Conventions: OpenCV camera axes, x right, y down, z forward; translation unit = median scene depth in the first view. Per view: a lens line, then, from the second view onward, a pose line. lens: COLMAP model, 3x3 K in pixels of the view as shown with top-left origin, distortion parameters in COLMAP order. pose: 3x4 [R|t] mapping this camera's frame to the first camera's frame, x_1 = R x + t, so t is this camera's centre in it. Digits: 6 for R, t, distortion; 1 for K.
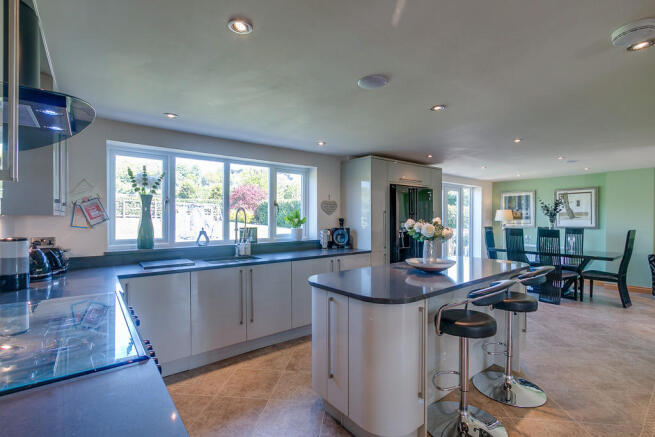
lens RADIAL K [[302.9, 0, 326.1], [0, 302.9, 220.0], [0, 0, 1]] dist [-0.001020, -0.000162]
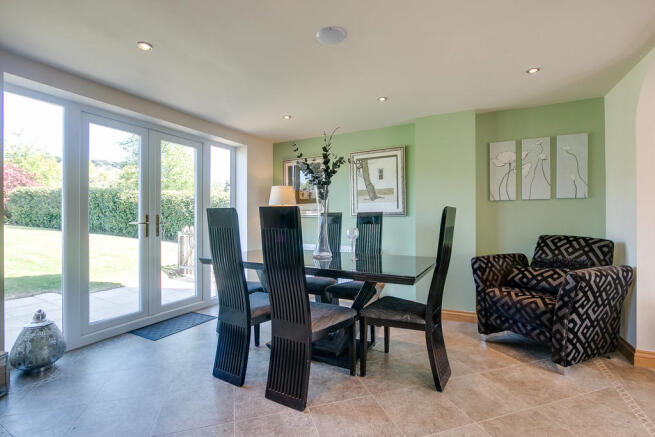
lens RADIAL K [[302.9, 0, 328.5], [0, 302.9, 218.0], [0, 0, 1]] dist [-0.001020, -0.000162]
pose [[0.915605, 0.001277, 0.402076, 0.568513], [0.003516, 0.999931, -0.011184, 0.043317], [-0.402063, 0.011654, 0.915538, 0.563783]]
